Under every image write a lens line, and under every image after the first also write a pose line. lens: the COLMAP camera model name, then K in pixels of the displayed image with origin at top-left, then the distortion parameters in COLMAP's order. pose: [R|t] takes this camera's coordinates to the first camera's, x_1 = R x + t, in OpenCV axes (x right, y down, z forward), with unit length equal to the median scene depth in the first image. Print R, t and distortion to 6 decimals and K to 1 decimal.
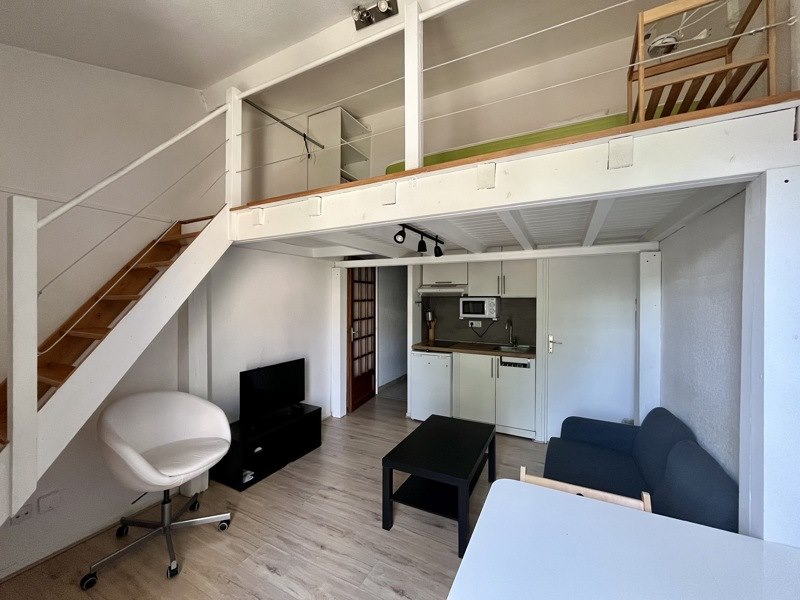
lens RADIAL K [[322.9, 0, 401.3], [0, 322.9, 297.1], [0, 0, 1]] dist [-0.006035, 0.000556]
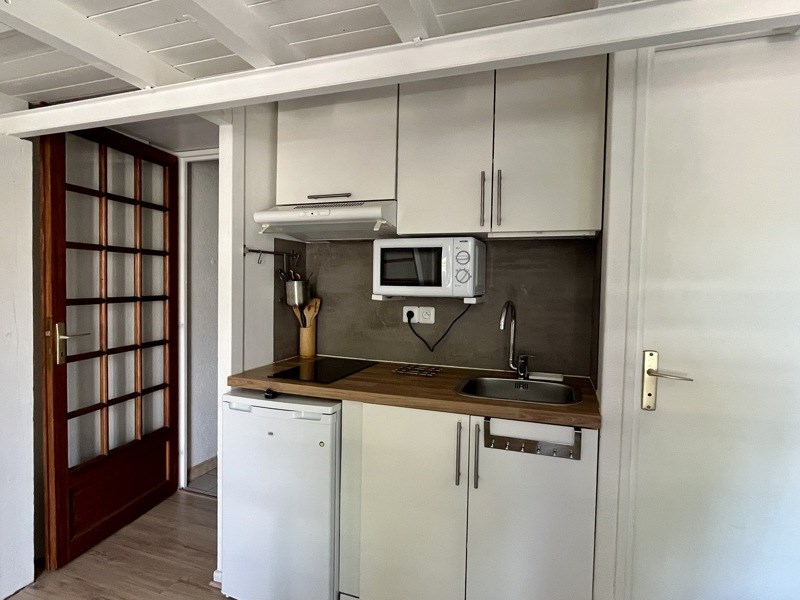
lens RADIAL K [[444.2, 0, 399.3], [0, 444.2, 300.5], [0, 0, 1]] dist [-0.006283, -0.001391]
pose [[0.992276, 0.006411, 0.123885, 0.150716], [-0.012548, 0.998729, 0.048818, 0.044793], [-0.123414, -0.049996, 0.991095, 0.521212]]
